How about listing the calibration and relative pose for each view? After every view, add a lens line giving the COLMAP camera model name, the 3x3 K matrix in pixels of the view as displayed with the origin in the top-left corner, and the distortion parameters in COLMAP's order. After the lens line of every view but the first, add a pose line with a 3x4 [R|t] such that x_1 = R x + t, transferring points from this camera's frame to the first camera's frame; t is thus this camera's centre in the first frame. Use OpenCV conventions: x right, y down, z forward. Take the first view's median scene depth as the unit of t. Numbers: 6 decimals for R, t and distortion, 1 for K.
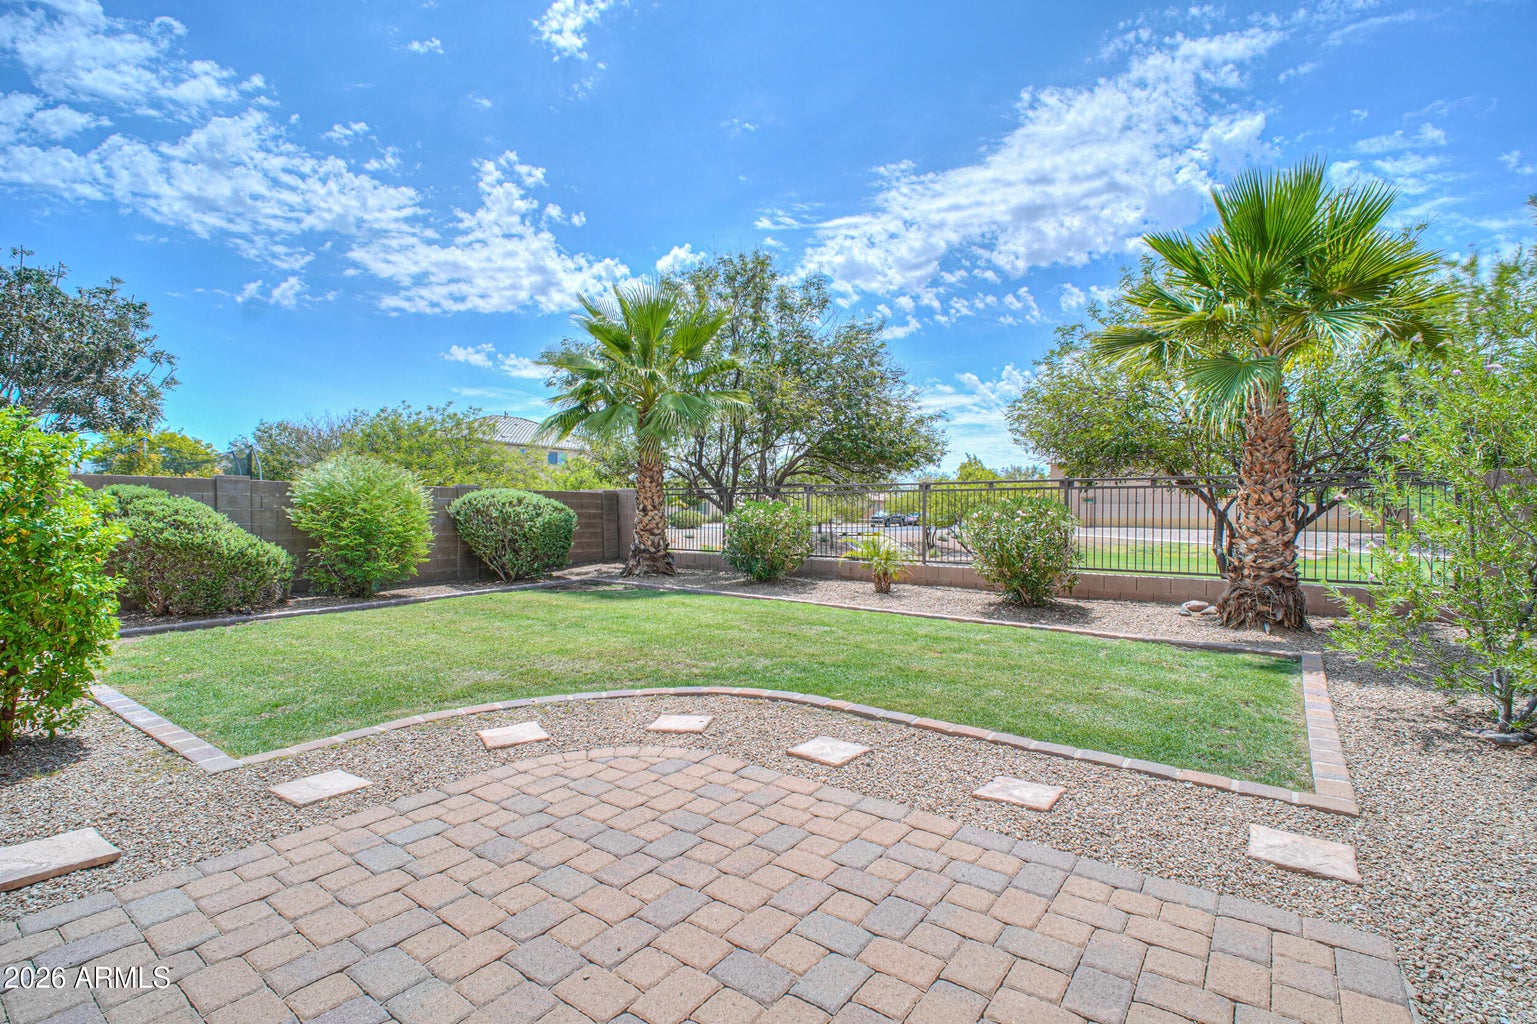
lens RADIAL K [[700.5, 0, 768.5], [0, 700.5, 512.0], [0, 0, 1]] dist [-0.001375, -0.000115]
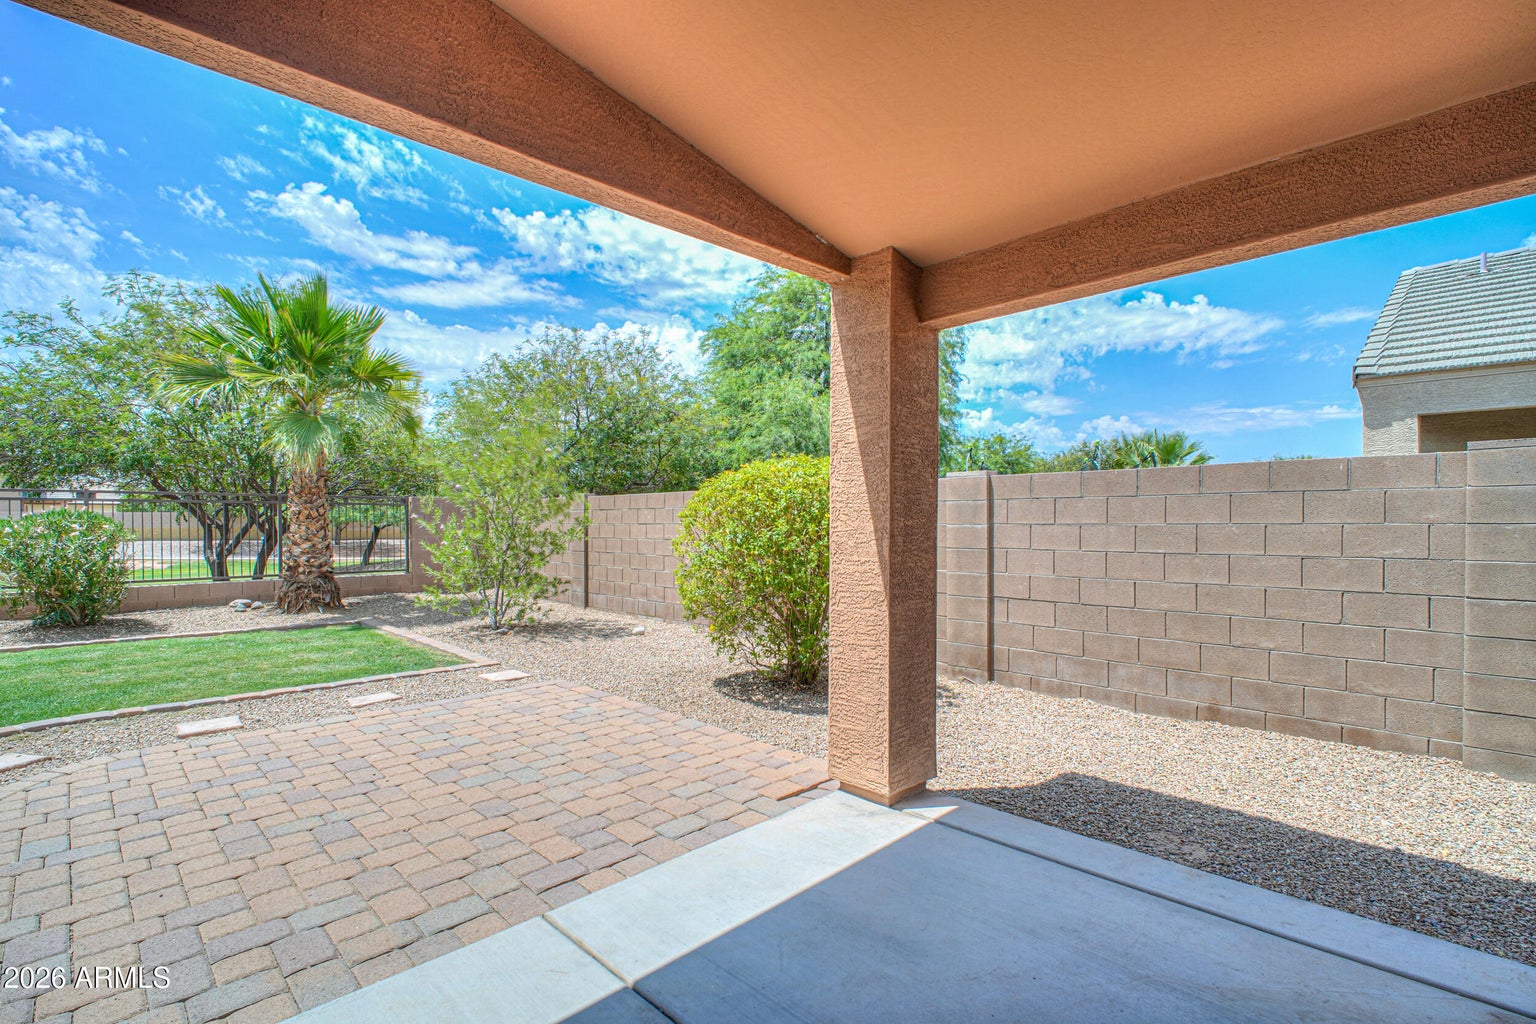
lens RADIAL K [[699.5, 0, 765.1], [0, 699.5, 518.4], [0, 0, 1]] dist [0.012437, -0.014916]
pose [[0.159156, 0.001503, 0.987252, -0.494287], [0.002054, 0.999996, -0.001854, -0.006518], [-0.987251, 0.002323, 0.159152, -0.073057]]
